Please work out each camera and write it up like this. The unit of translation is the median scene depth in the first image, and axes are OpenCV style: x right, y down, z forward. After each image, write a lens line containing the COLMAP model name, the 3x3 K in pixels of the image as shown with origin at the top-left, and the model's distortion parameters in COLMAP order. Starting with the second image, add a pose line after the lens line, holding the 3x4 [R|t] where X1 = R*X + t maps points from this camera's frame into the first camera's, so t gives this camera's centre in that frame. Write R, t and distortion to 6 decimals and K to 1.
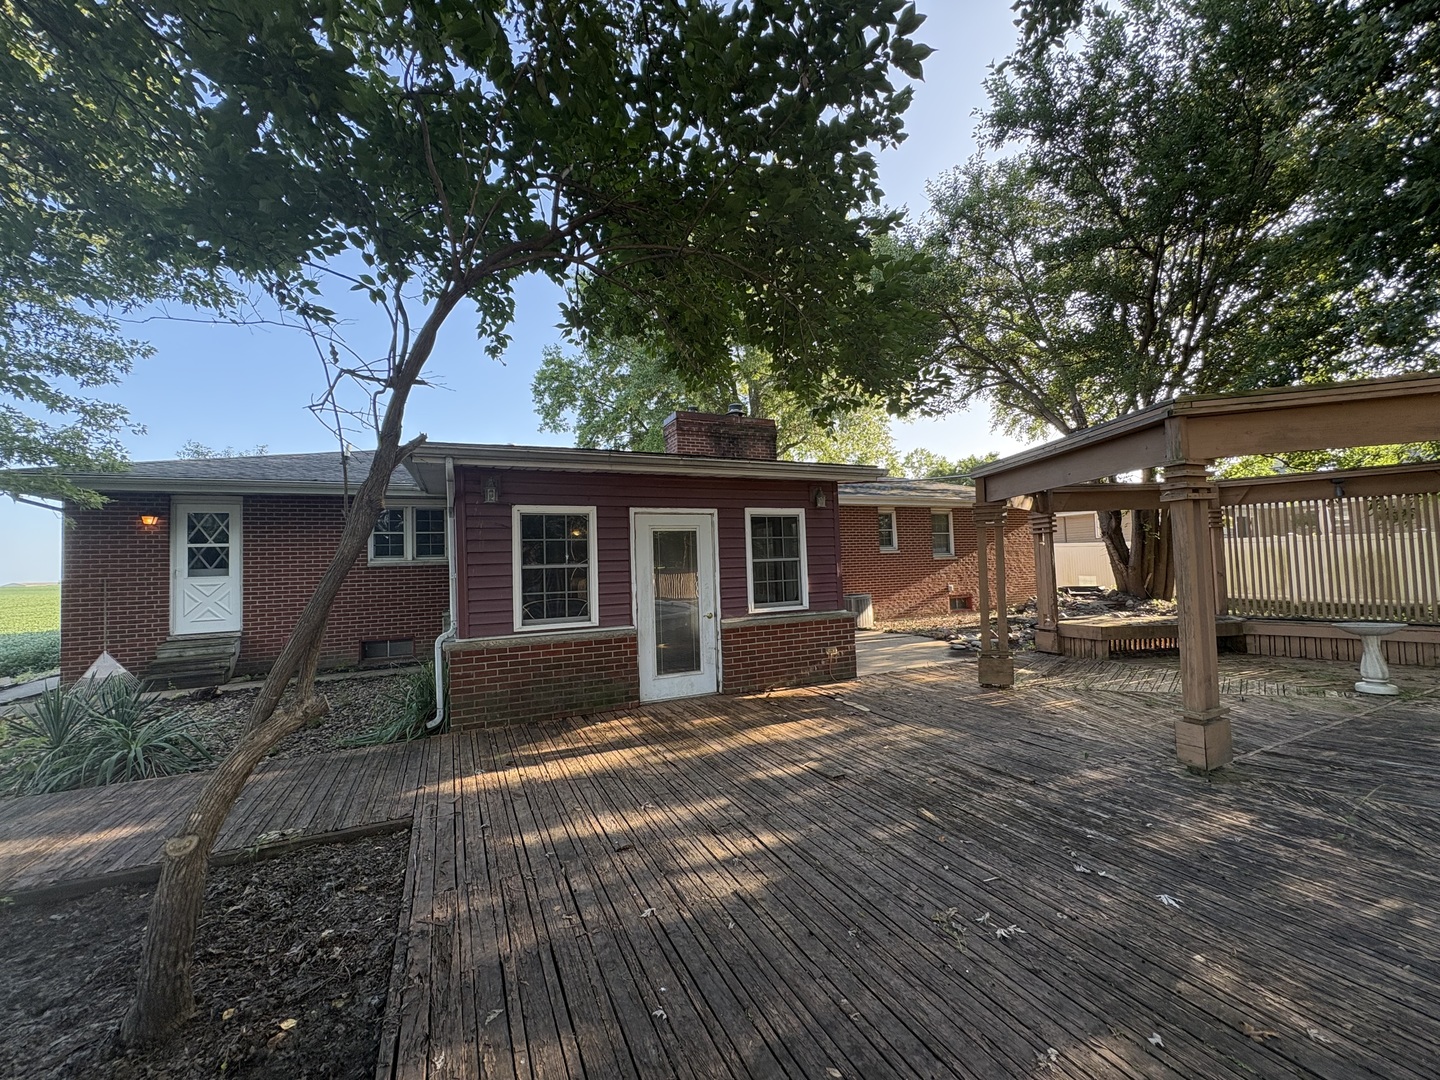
lens RADIAL K [[573.2, 0, 720.0], [0, 573.2, 540.0], [0, 0, 1]] dist [-0.002673, 0.000273]
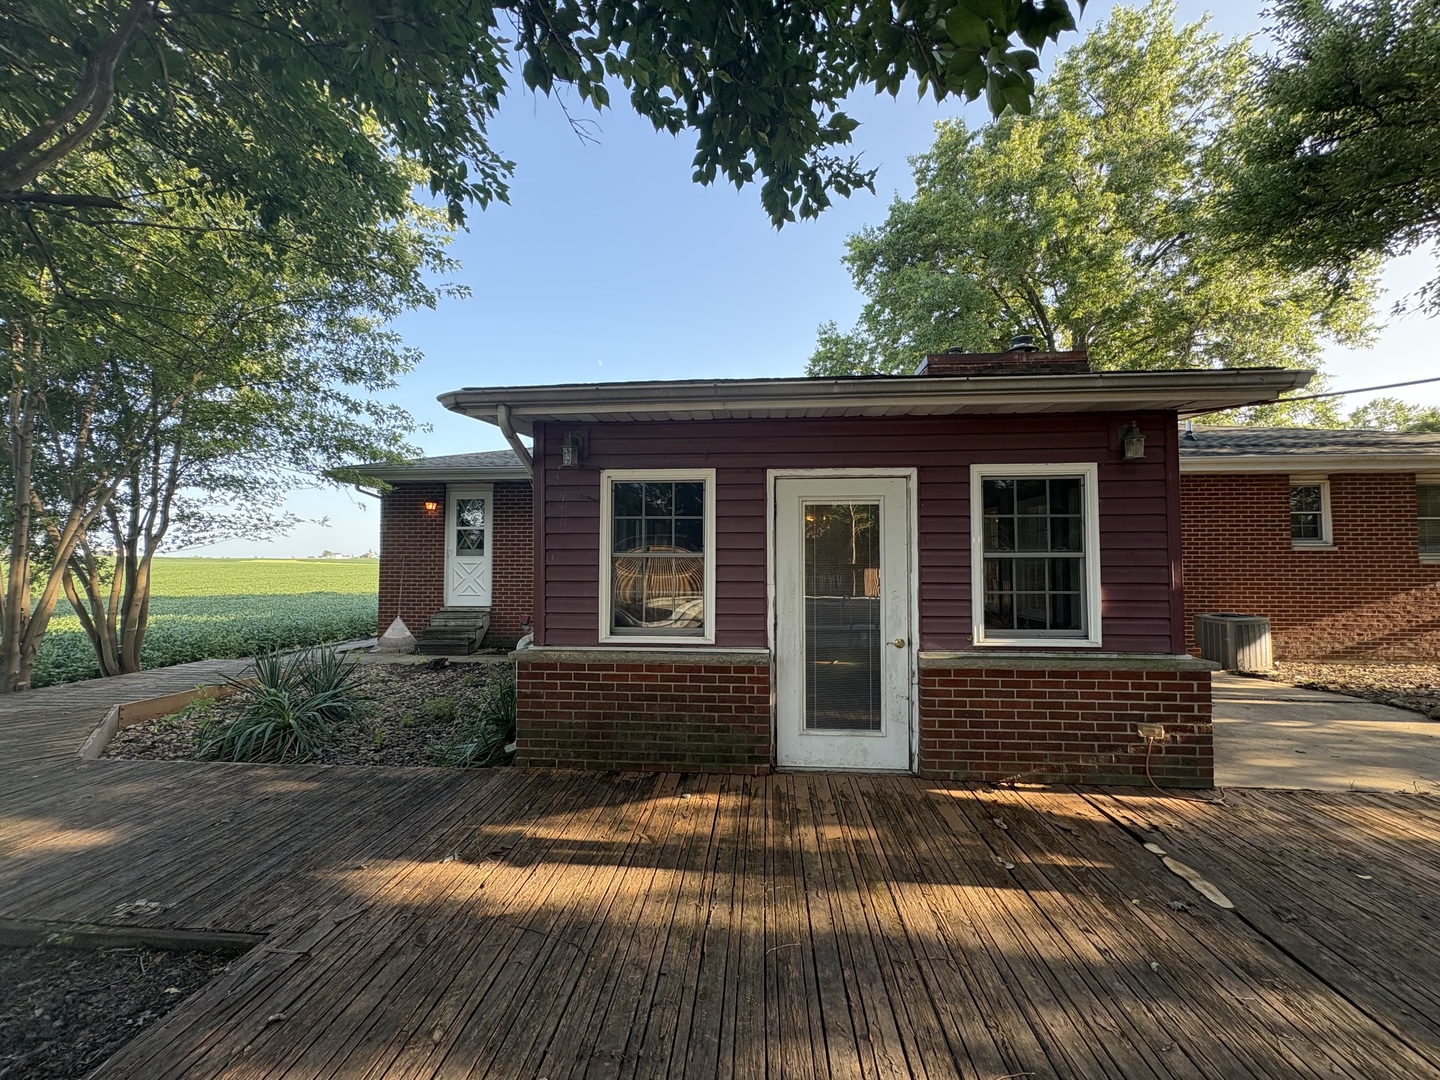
lens RADIAL K [[573.2, 0, 720.0], [0, 573.2, 540.0], [0, 0, 1]] dist [-0.002673, 0.000273]
pose [[0.868110, 0.015443, -0.496131, 0.114978], [-0.007346, 0.999806, 0.018267, 0.012125], [0.496317, -0.012213, 0.868055, 0.369409]]
